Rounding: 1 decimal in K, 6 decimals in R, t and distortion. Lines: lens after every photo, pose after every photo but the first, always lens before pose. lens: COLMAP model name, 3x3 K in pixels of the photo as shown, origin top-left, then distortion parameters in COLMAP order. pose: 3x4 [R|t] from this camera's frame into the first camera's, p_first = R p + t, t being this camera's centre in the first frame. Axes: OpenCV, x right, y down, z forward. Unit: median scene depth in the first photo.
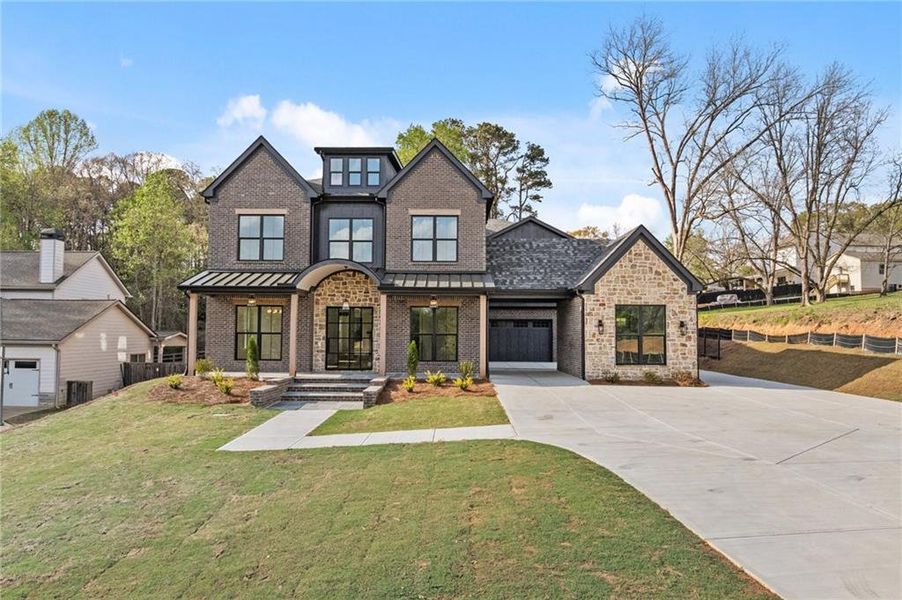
lens RADIAL K [[639.6, 0, 454.2], [0, 639.6, 295.3], [0, 0, 1]] dist [-0.036589, -0.000643]
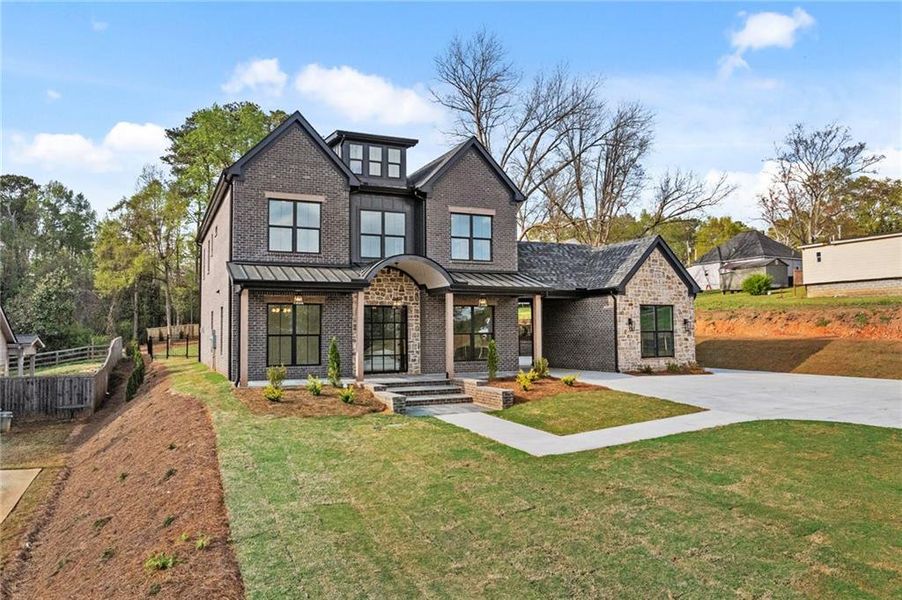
lens RADIAL K [[639.6, 0, 455.8], [0, 639.6, 297.1], [0, 0, 1]] dist [-0.036589, -0.000643]
pose [[0.906320, 0.009288, 0.422490, -0.471969], [-0.012661, 0.999906, 0.005179, -0.000480], [-0.422403, -0.010044, 0.906353, 0.105936]]
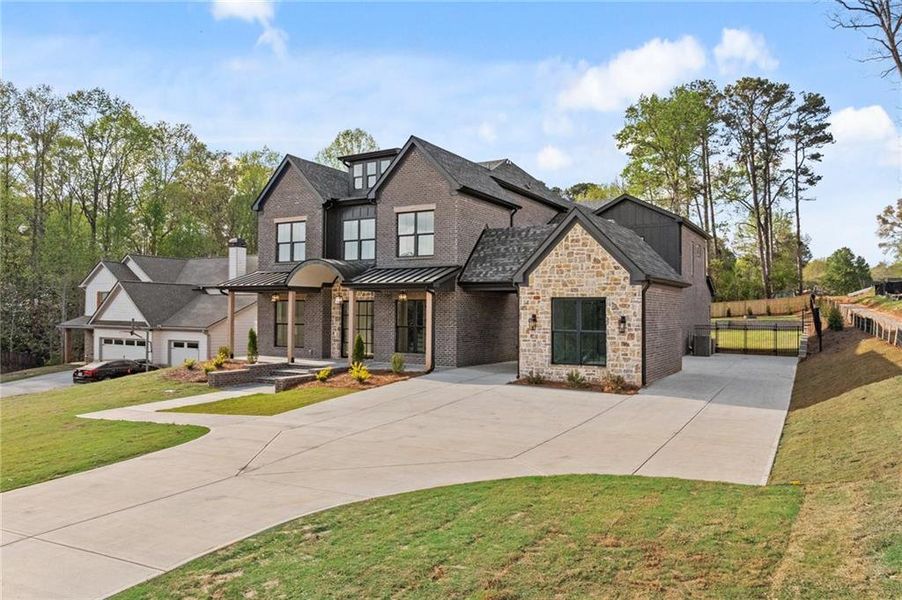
lens RADIAL K [[639.6, 0, 446.2], [0, 639.6, 301.8], [0, 0, 1]] dist [-0.036589, -0.000643]
pose [[0.863307, -0.006535, -0.504636, 0.530274], [0.027121, 0.999072, 0.033460, -0.012416], [0.503949, -0.042573, 0.862683, 0.130358]]
